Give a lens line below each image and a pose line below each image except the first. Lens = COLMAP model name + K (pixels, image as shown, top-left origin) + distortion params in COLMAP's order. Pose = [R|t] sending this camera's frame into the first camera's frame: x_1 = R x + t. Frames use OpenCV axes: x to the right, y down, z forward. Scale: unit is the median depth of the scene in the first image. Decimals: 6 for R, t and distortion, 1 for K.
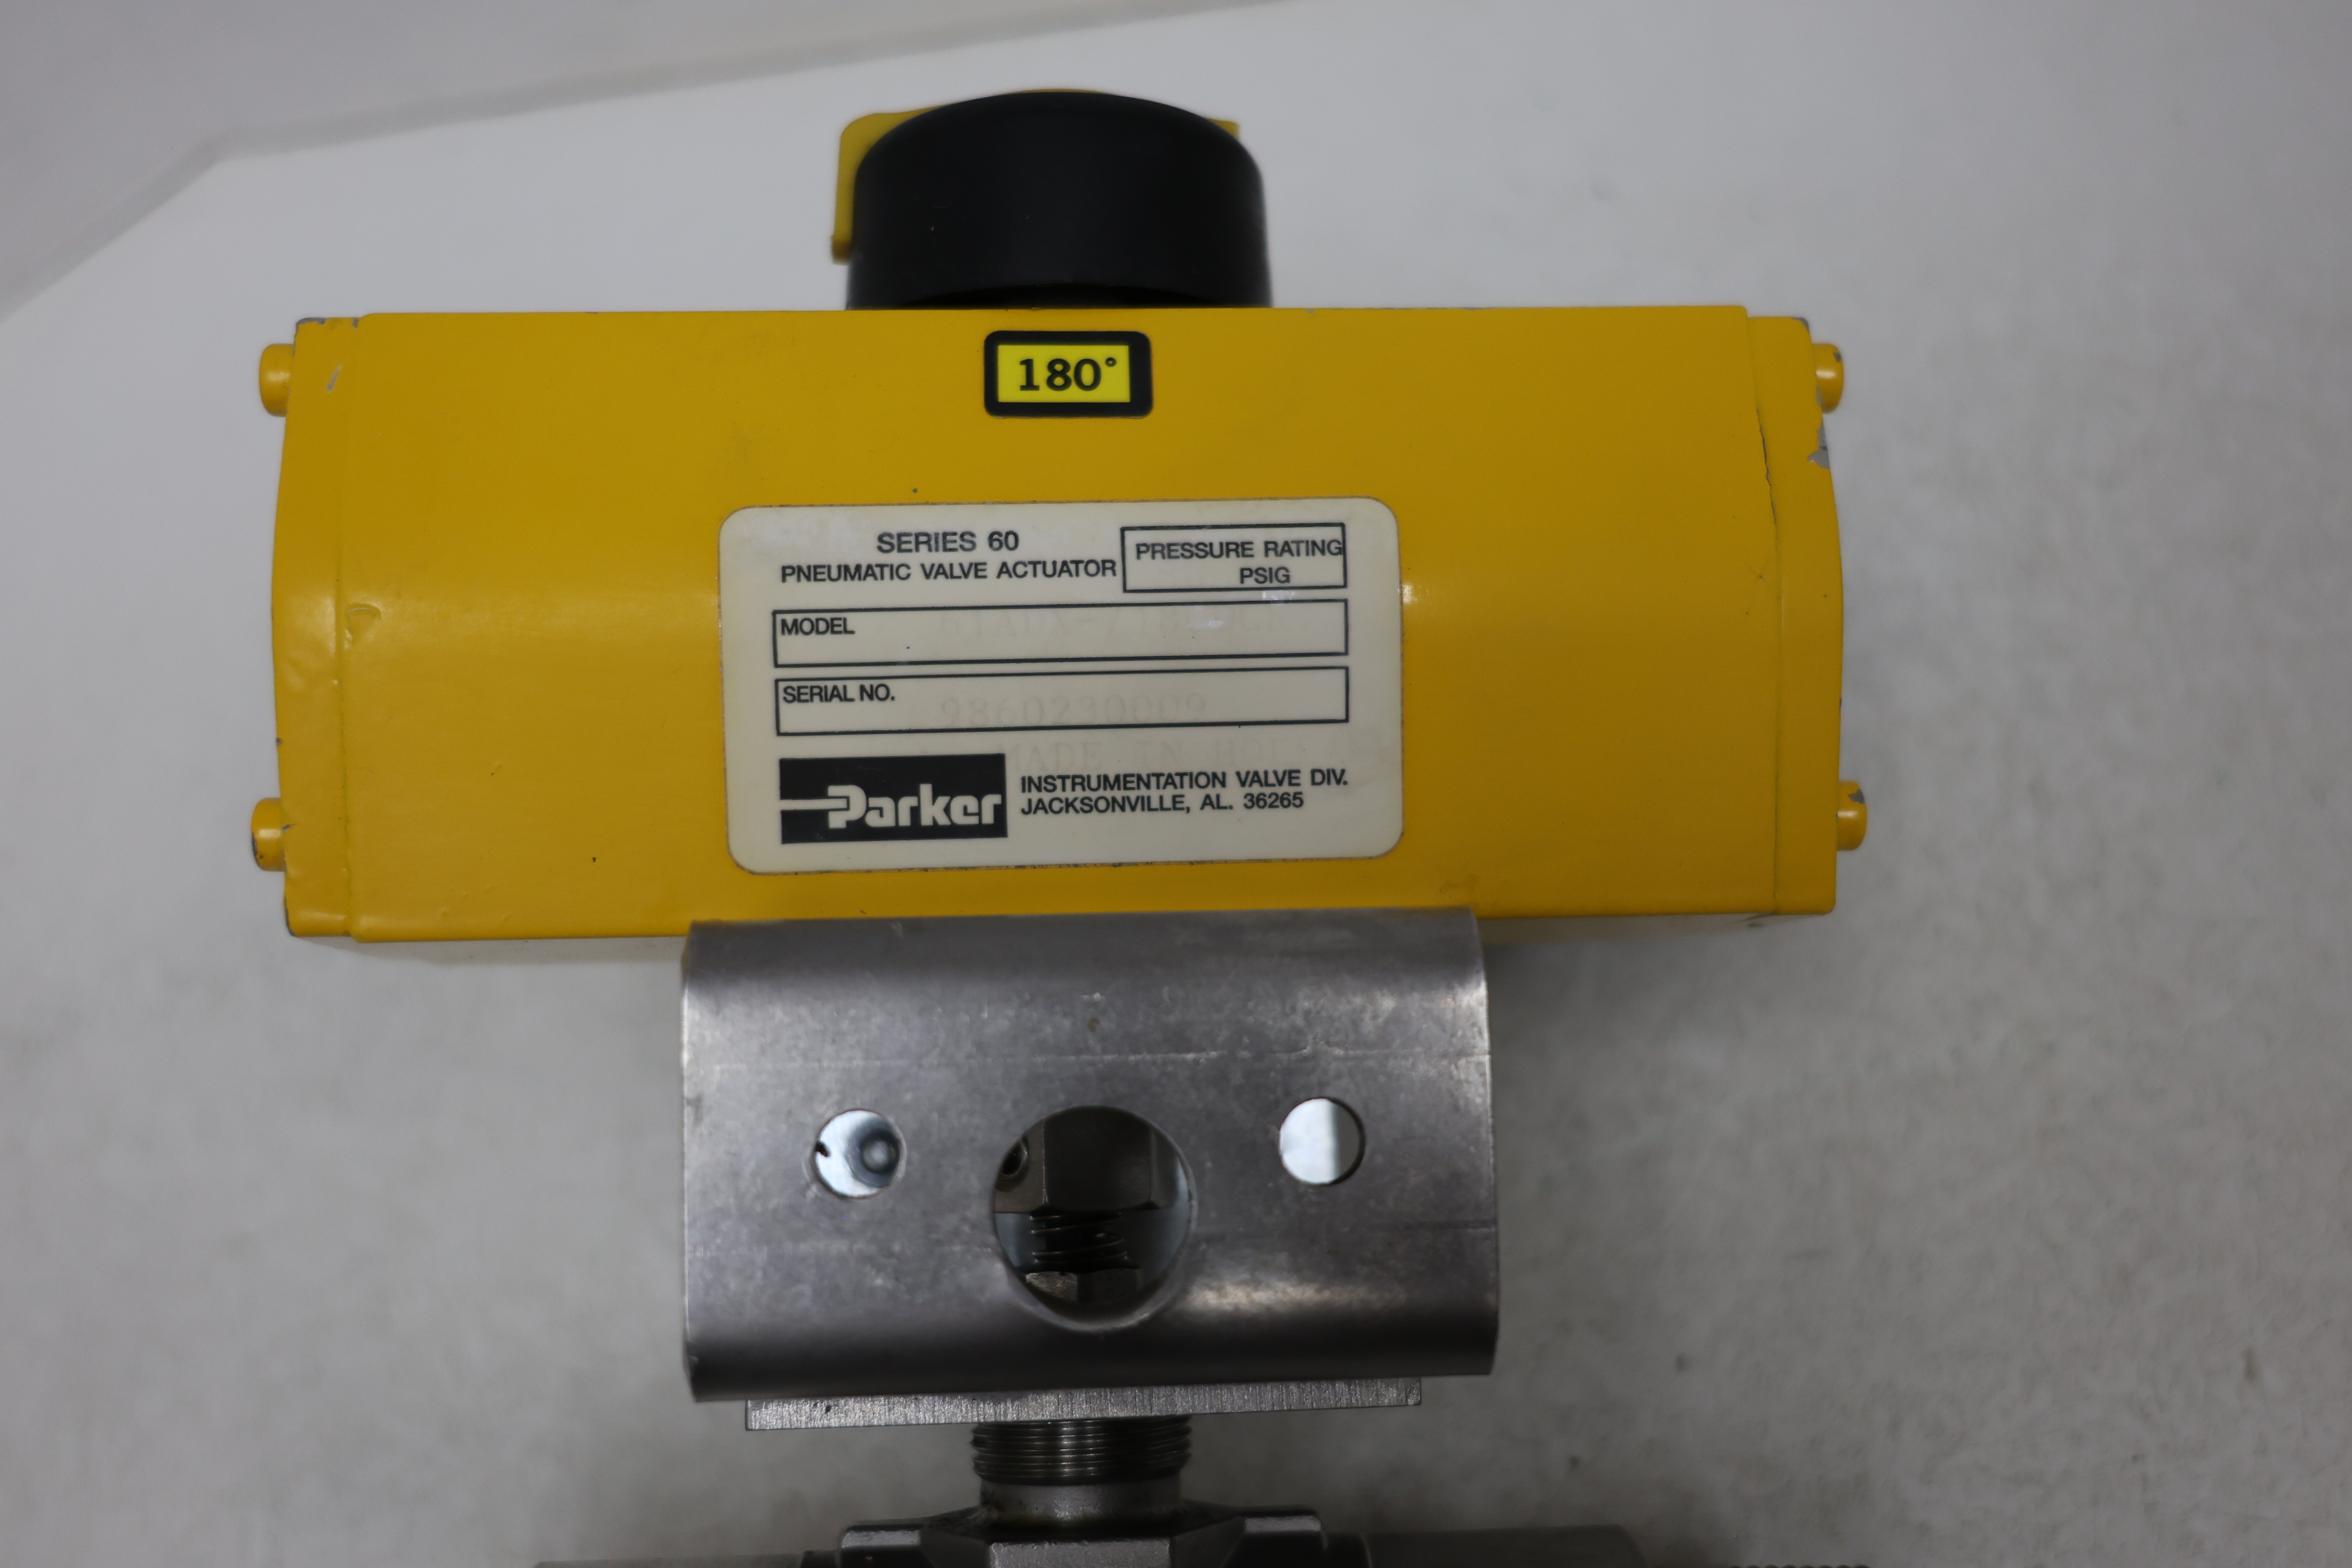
lens RADIAL K [[2723.3, 0, 1180.7], [0, 2723.3, 775.1], [0, 0, 1]] dist [-0.006583, 0.000000]
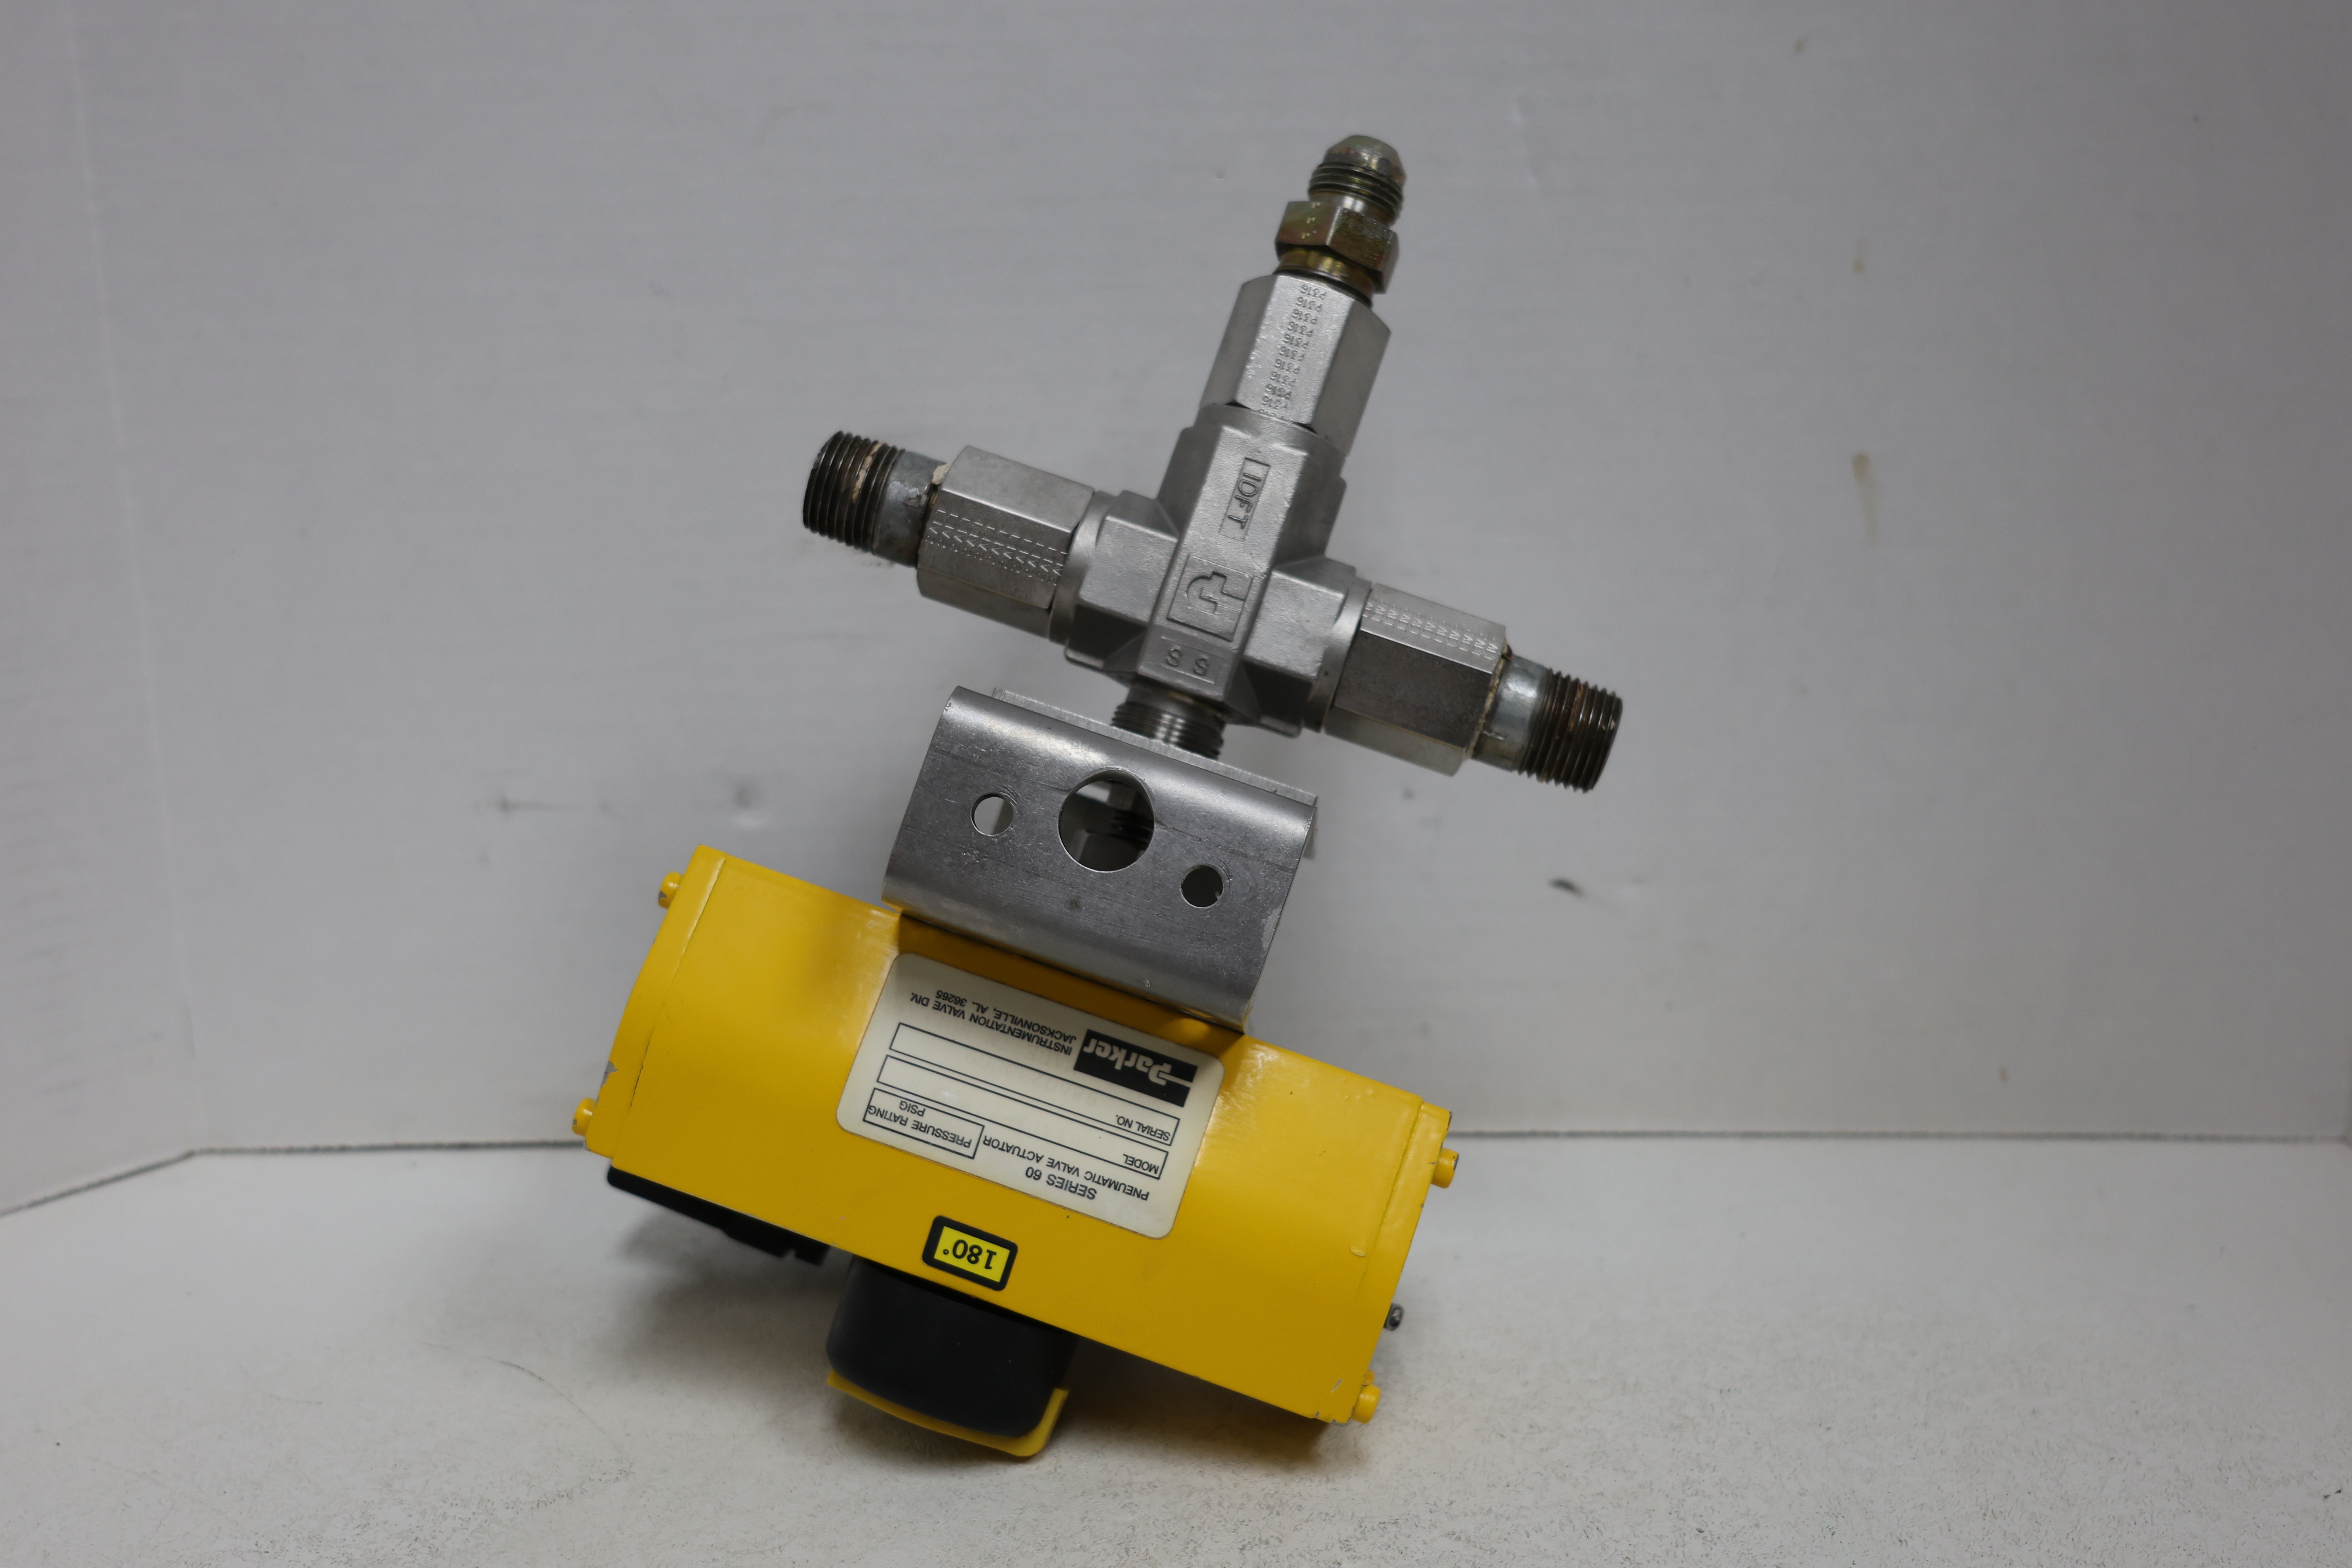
lens RADIAL K [[2723.3, 0, 1184.2], [0, 2723.3, 773.4], [0, 0, 1]] dist [-0.006583, 0.000000]
pose [[-0.934820, -0.354547, 0.020194, -0.102450], [0.349146, -0.907215, 0.234643, -0.241267], [-0.064871, 0.226400, 0.971872, -0.917948]]
